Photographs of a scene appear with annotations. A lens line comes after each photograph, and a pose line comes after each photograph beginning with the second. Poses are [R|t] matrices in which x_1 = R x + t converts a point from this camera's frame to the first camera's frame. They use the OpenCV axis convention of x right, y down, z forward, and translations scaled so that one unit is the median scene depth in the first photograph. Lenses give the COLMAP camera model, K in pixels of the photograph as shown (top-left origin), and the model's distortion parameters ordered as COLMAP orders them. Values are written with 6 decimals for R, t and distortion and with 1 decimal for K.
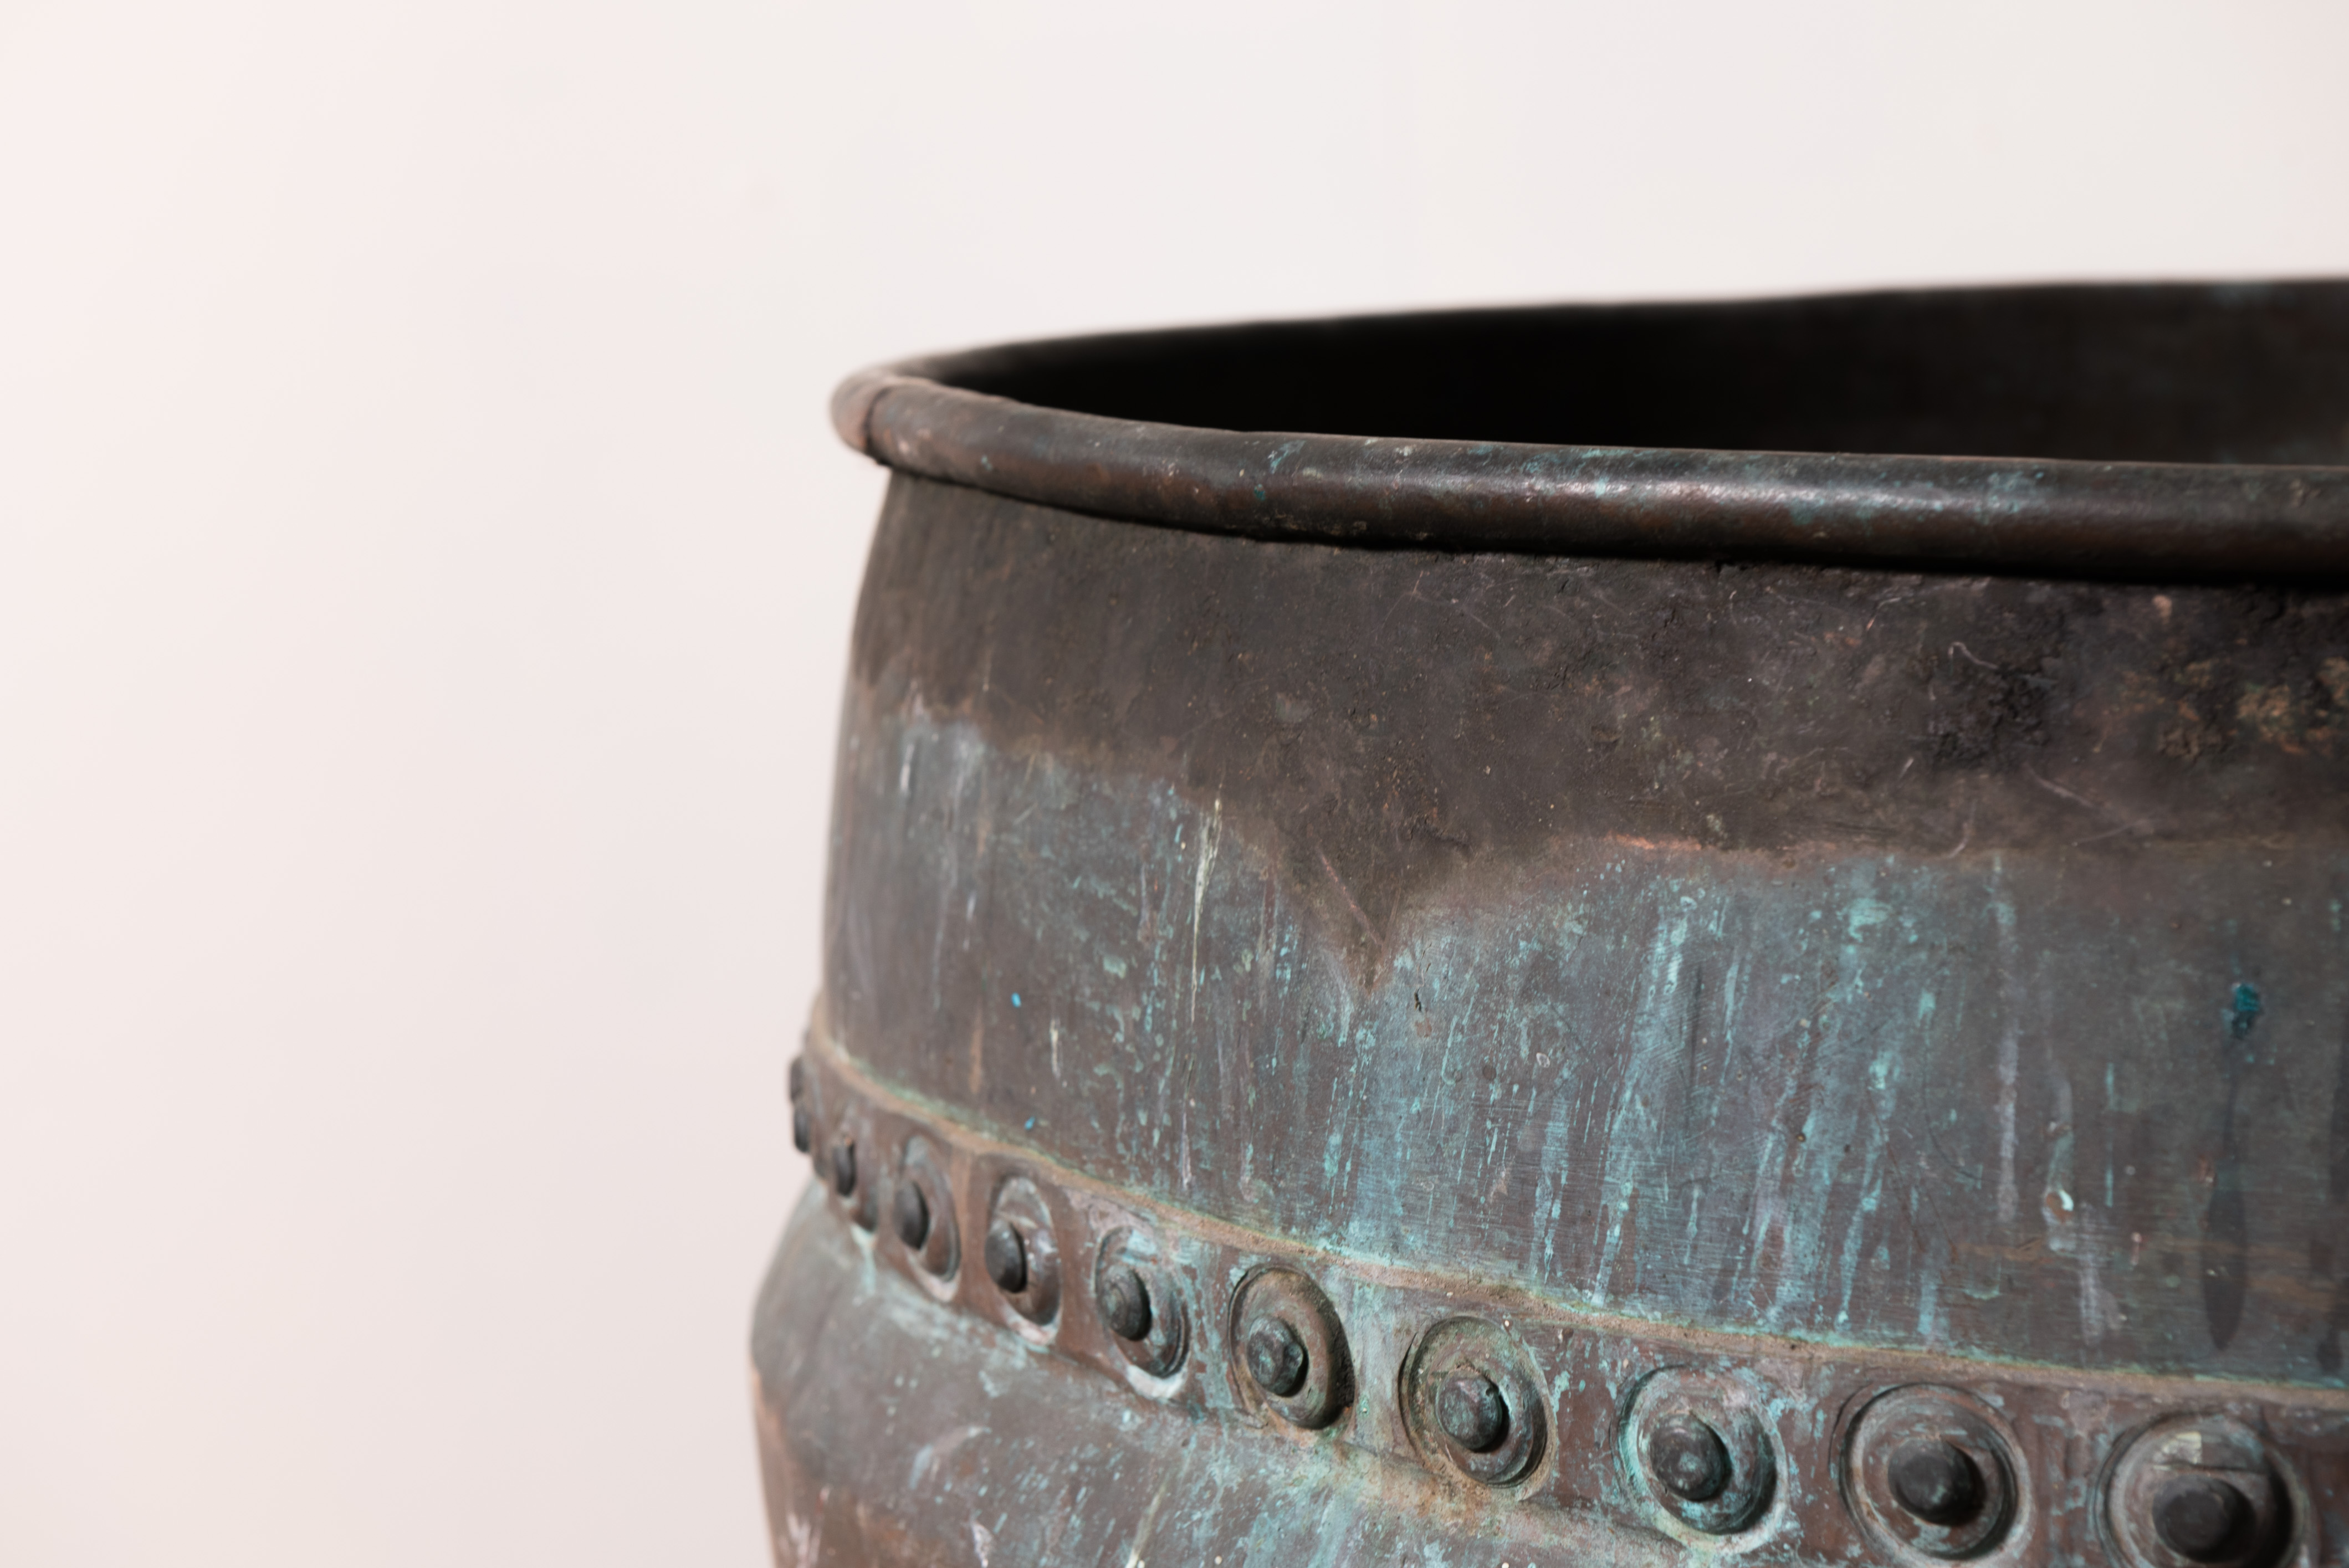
lens RADIAL K [[4431.3, 0, 1258.8], [0, 4431.3, 828.3], [0, 0, 1]] dist [-0.005971, 0.000000]
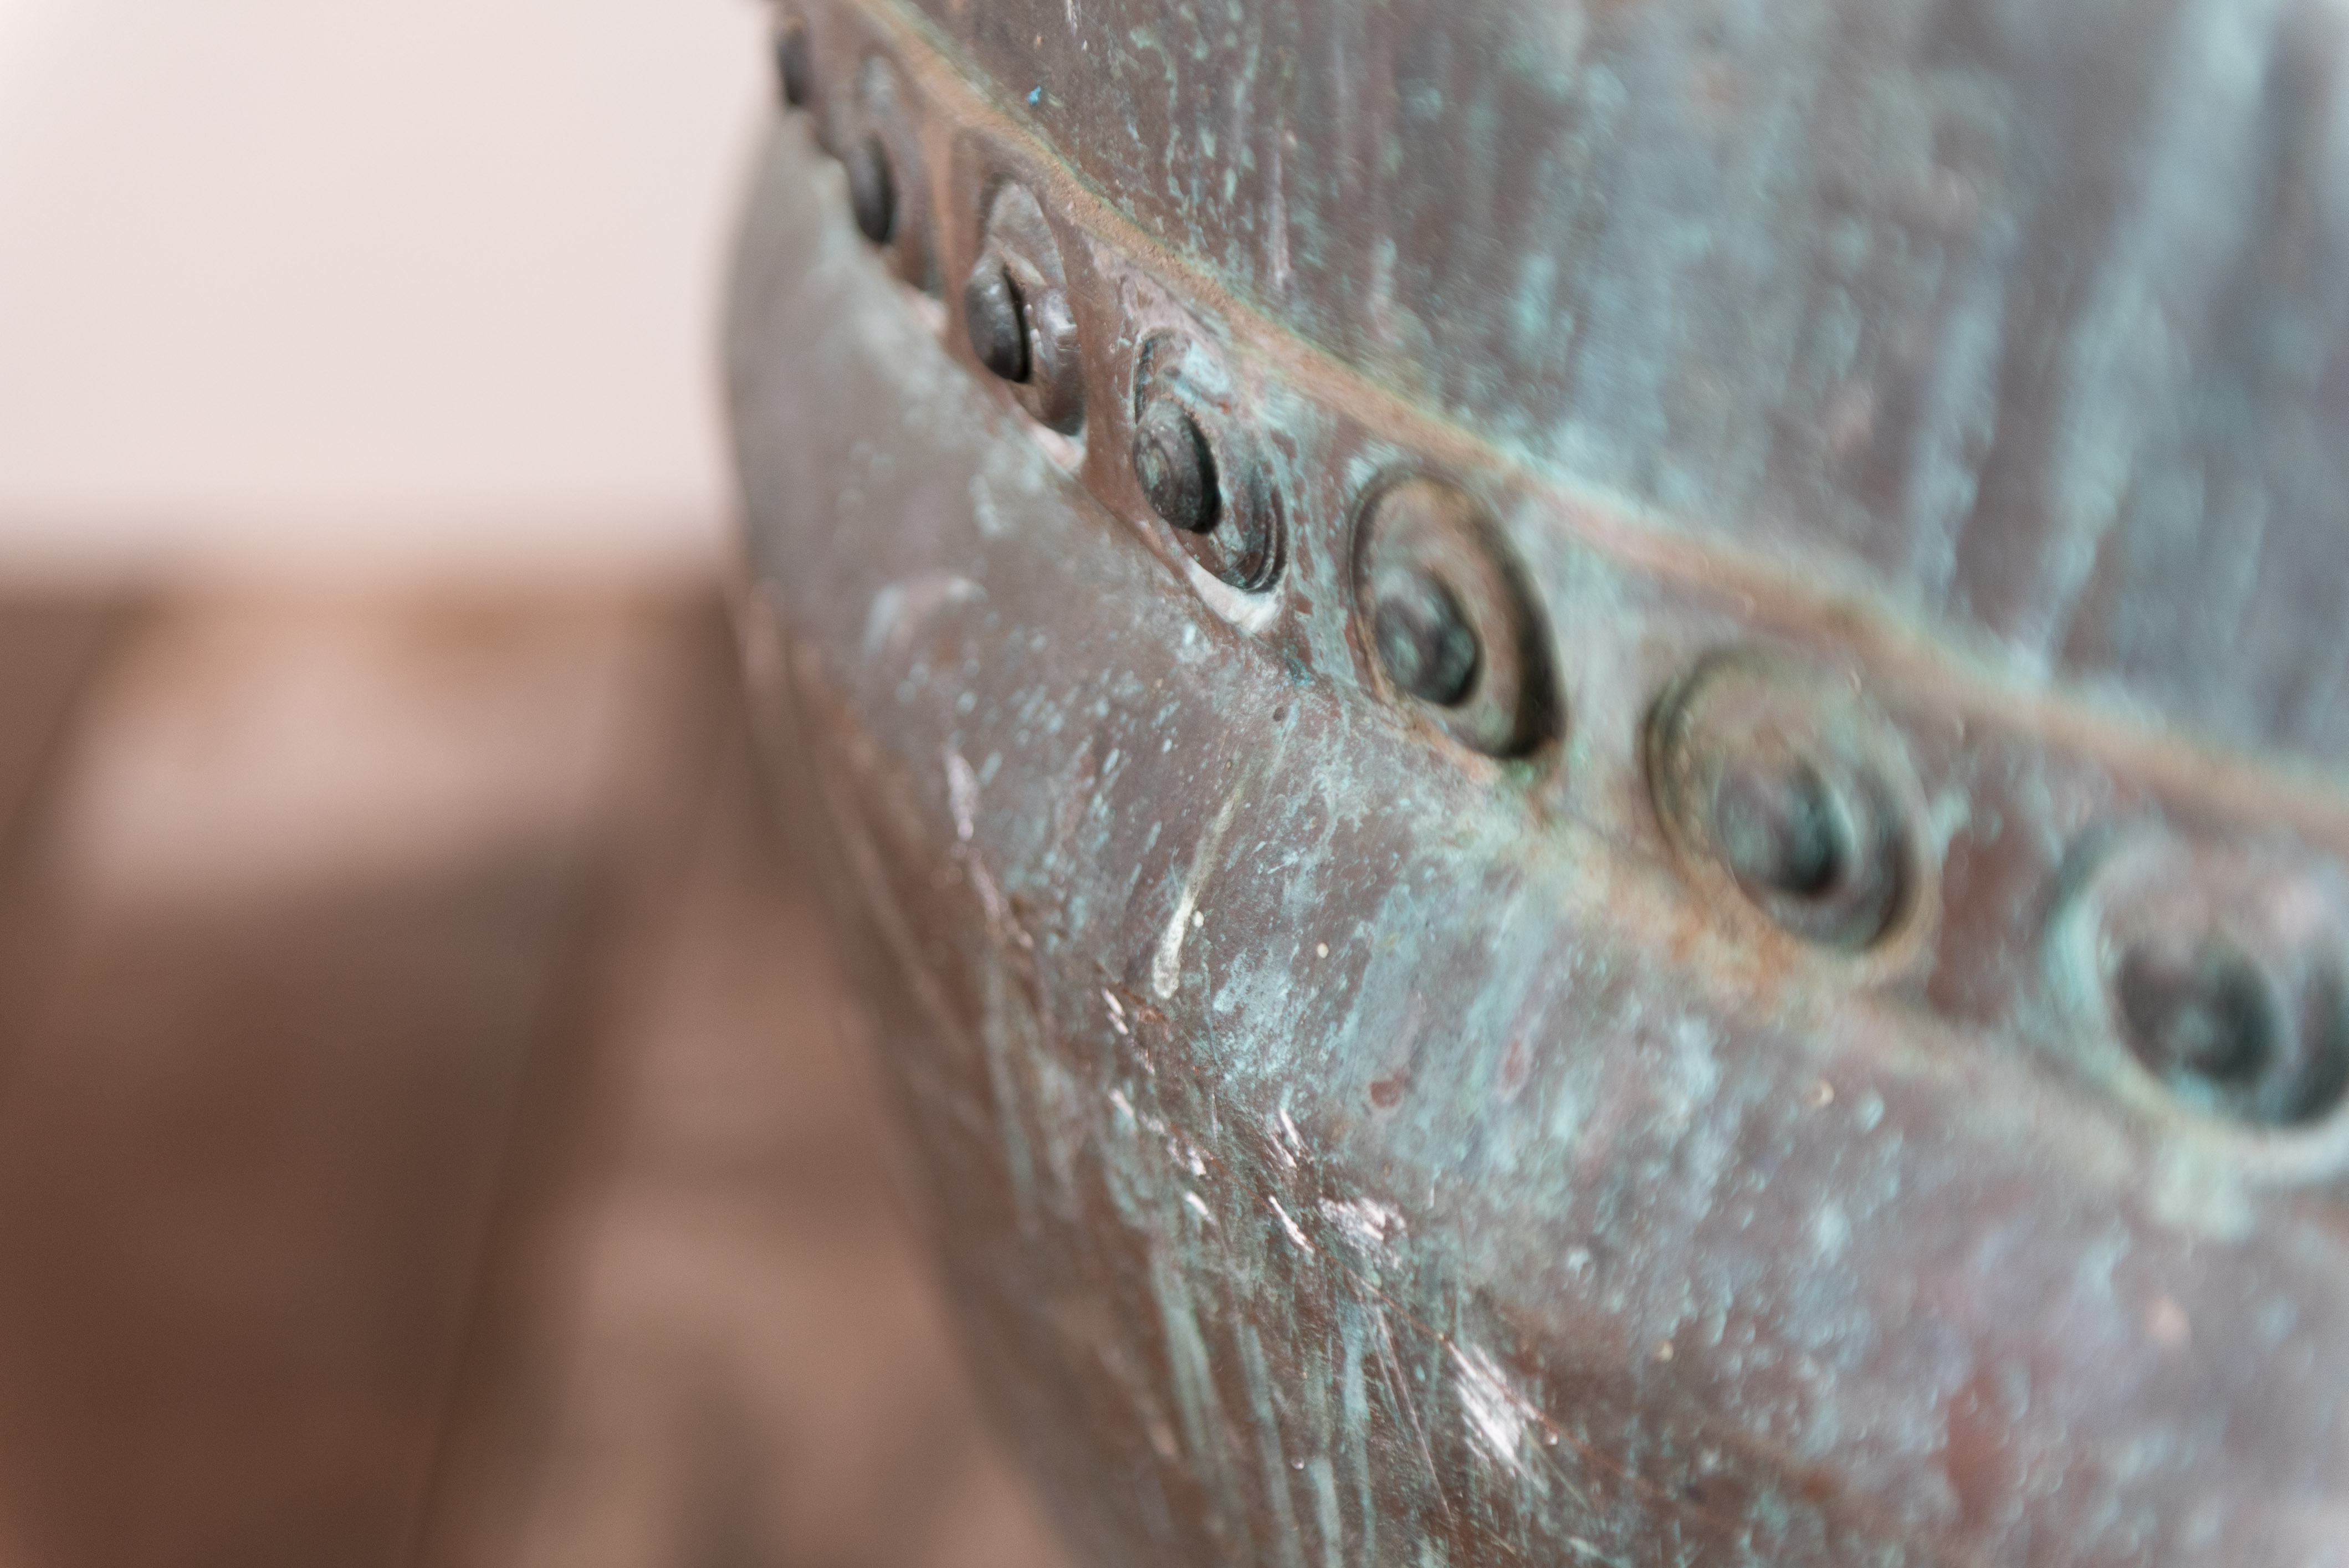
lens RADIAL K [[4431.3, 0, 1164.2], [0, 4431.3, 807.6], [0, 0, 1]] dist [-0.005971, 0.000000]
pose [[0.993071, 0.041200, -0.110058, 0.034591], [0.002290, 0.929567, 0.368646, -0.064840], [0.117495, -0.366344, 0.923032, 0.513949]]
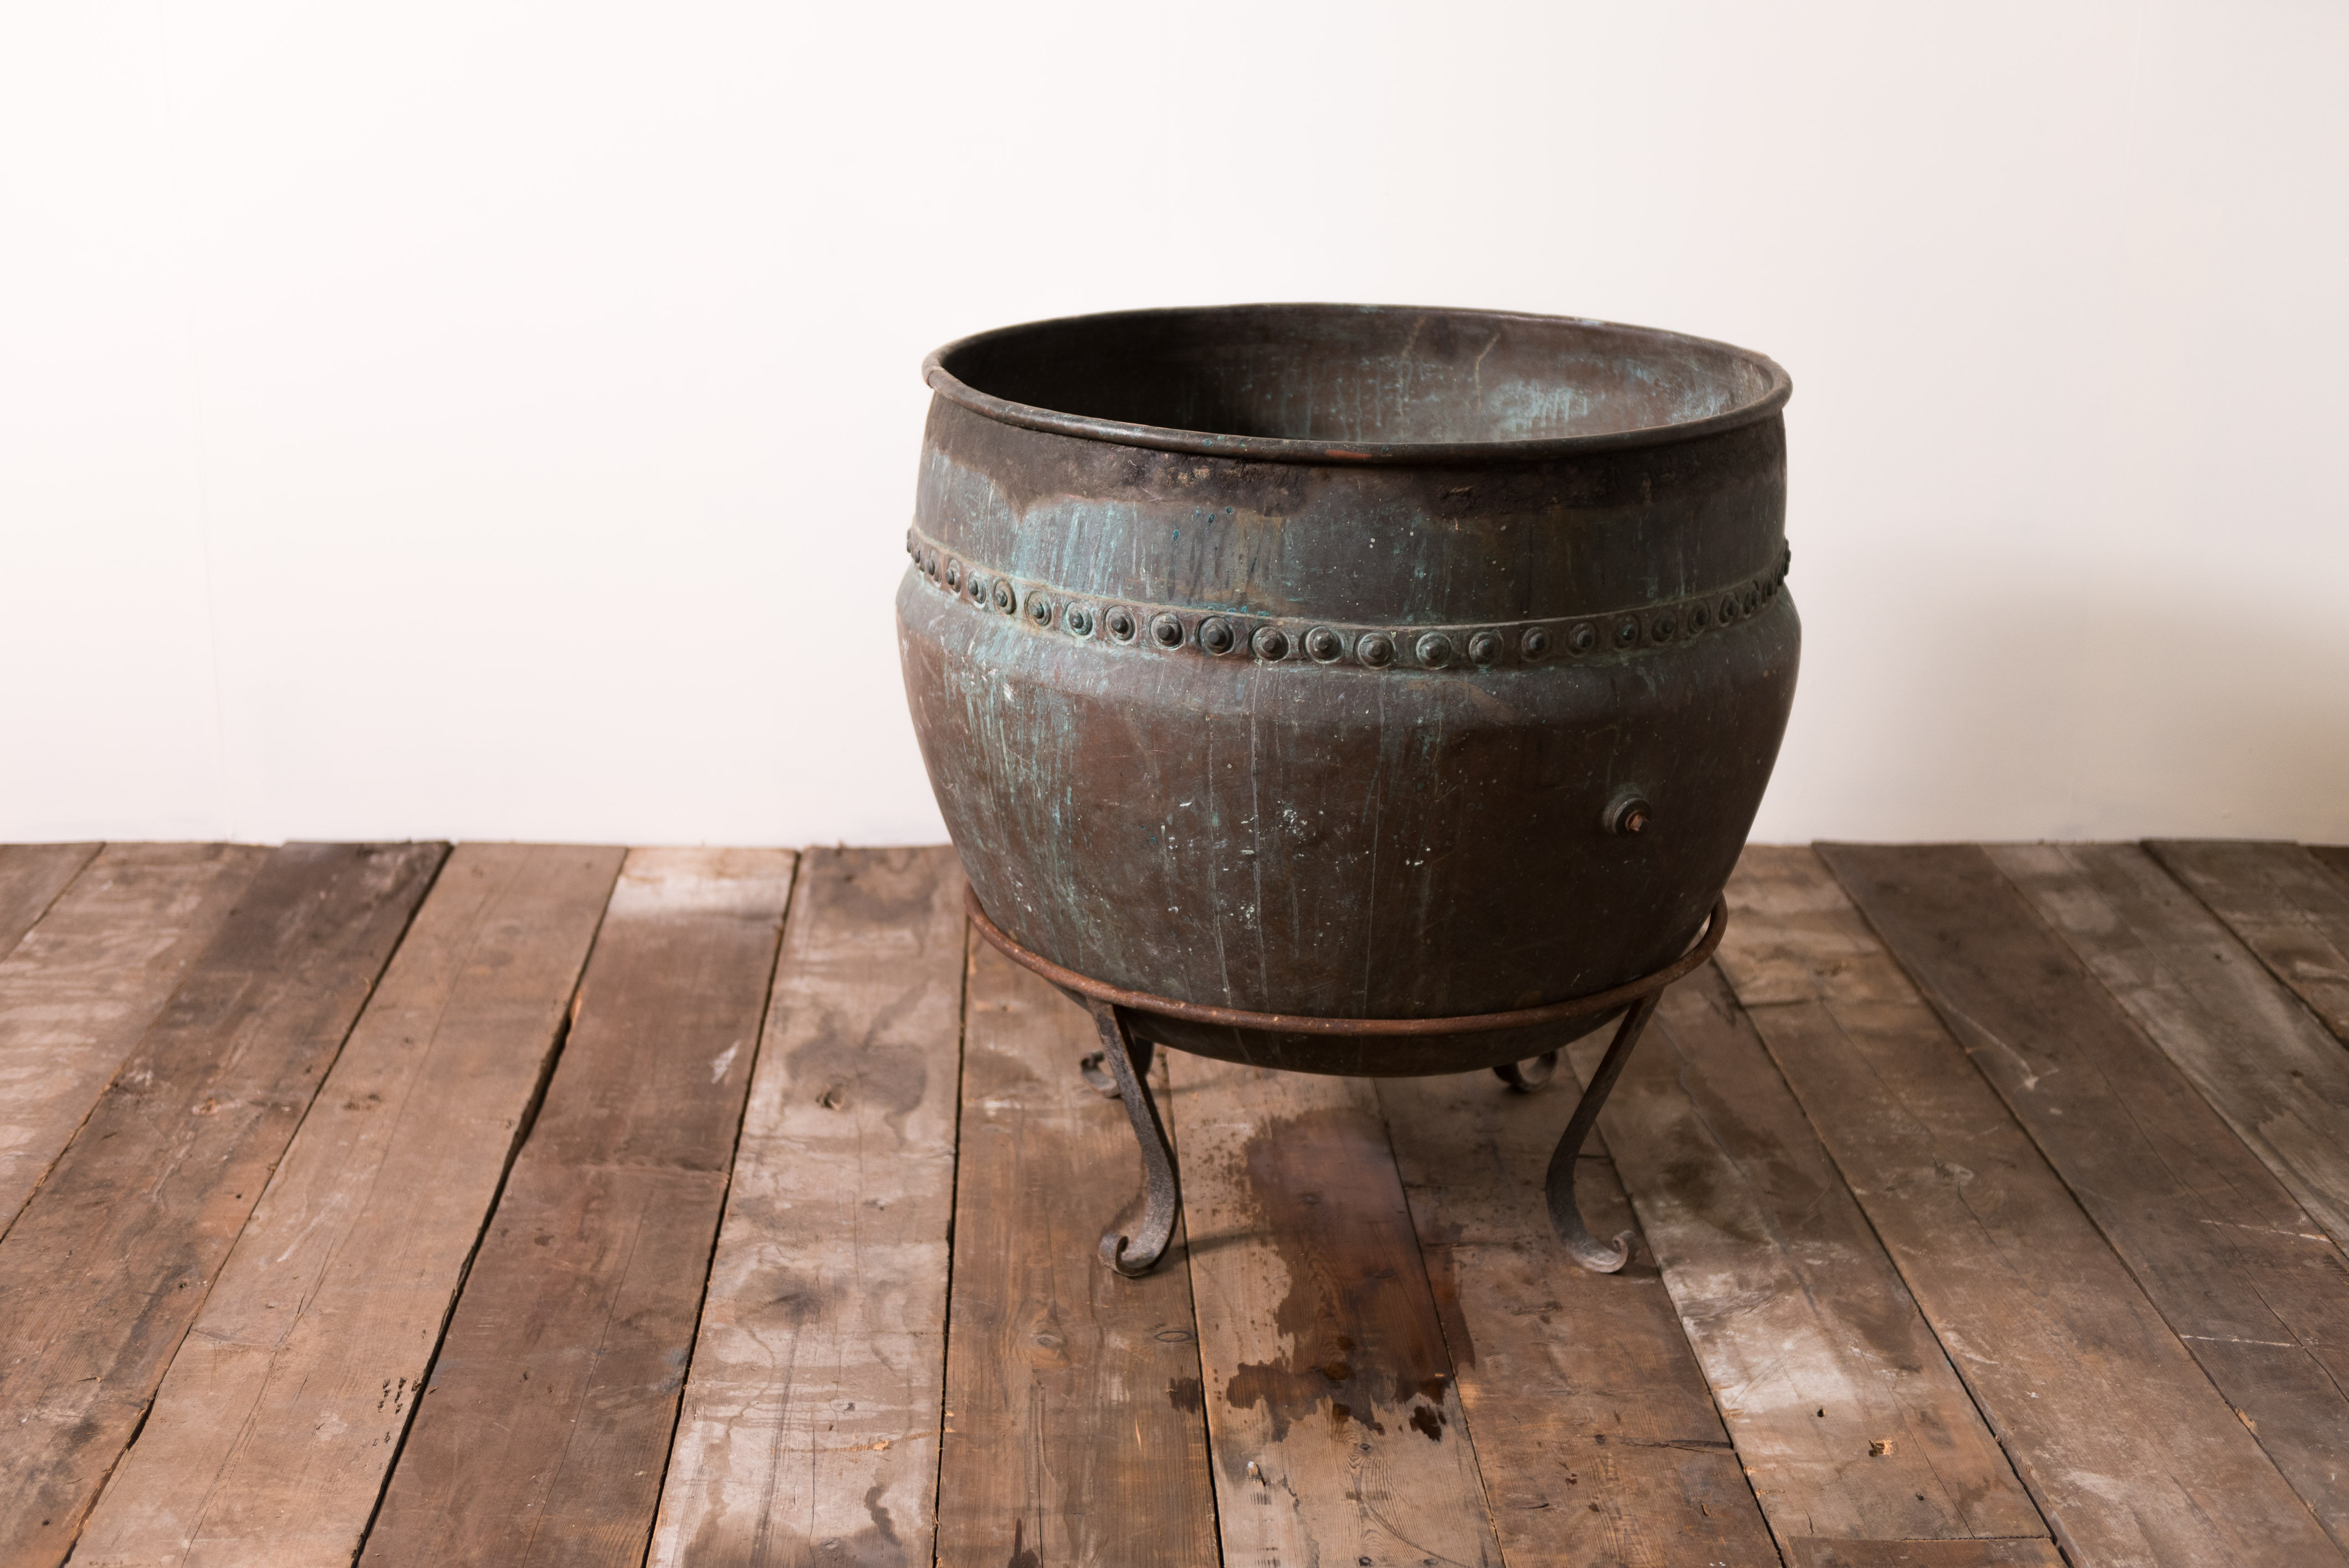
lens RADIAL K [[3164.4, 0, 1179.3], [0, 3164.4, 789.5], [0, 0, 1]] dist [-0.019670, 0.000000]
pose [[0.998199, 0.045792, -0.038745, 0.352825], [-0.040032, 0.989590, 0.138234, -0.163050], [0.044671, -0.136434, 0.989641, -2.501284]]
